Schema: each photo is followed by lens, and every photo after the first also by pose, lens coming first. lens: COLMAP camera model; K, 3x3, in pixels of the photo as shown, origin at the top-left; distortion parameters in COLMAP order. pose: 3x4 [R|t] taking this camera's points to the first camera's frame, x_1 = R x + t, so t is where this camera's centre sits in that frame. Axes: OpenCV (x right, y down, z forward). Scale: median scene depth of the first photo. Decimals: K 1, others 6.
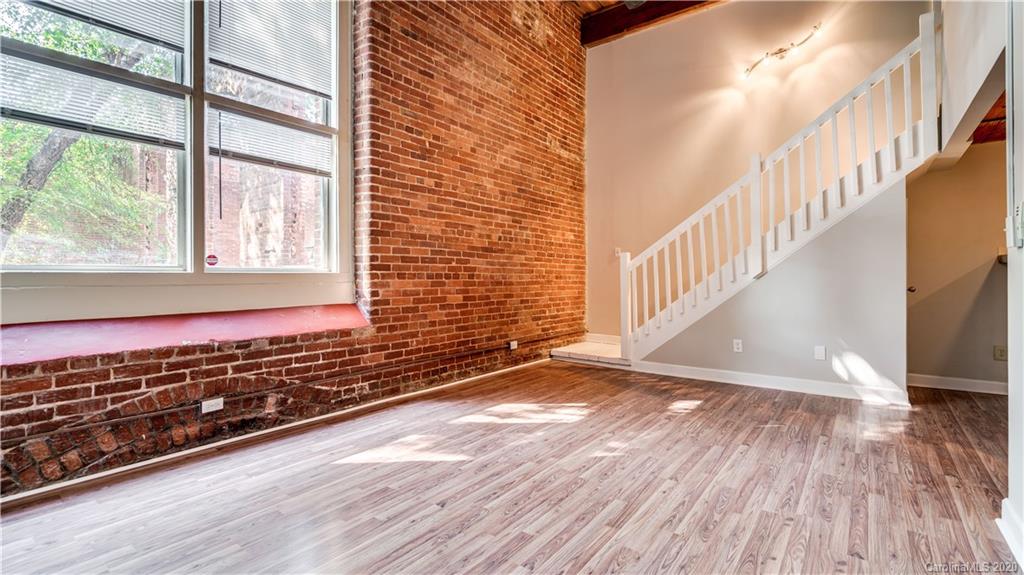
lens RADIAL K [[467.5, 0, 535.8], [0, 467.5, 272.3], [0, 0, 1]] dist [-0.006748, 0.002841]
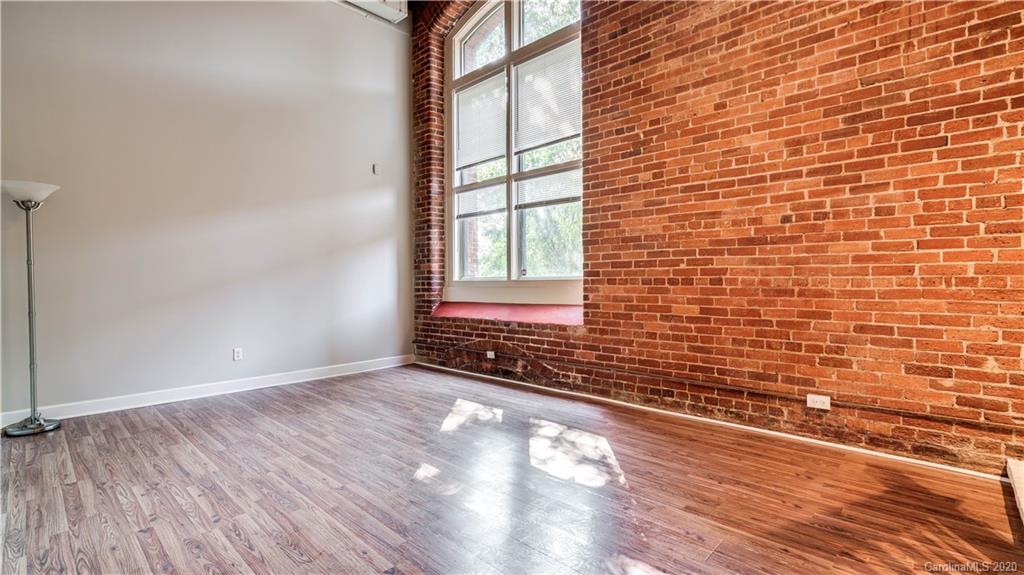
lens RADIAL K [[467.5, 0, 492.9], [0, 467.5, 281.5], [0, 0, 1]] dist [-0.006748, 0.002841]
pose [[-0.164713, 0.001362, -0.986341, 0.891693], [0.015468, 0.999880, -0.001202, 0.005656], [0.986220, -0.015454, -0.164715, 1.085559]]
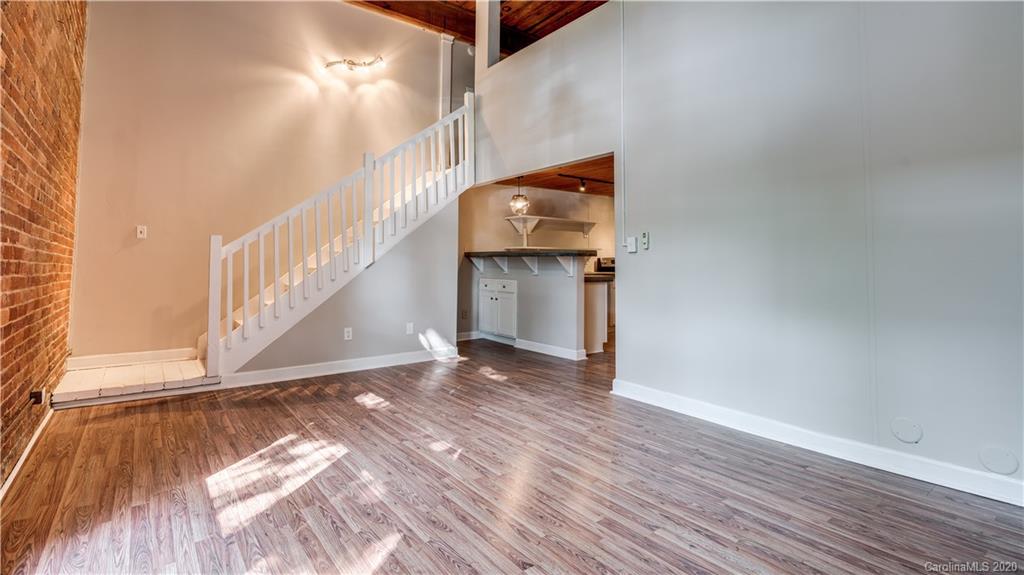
lens RADIAL K [[467.5, 0, 495.8], [0, 467.5, 239.8], [0, 0, 1]] dist [-0.006748, 0.002841]
pose [[0.301027, 0.049838, 0.952312, -0.630263], [-0.008002, 0.998730, -0.049738, -0.001128], [-0.953582, 0.007352, 0.301043, 0.523049]]
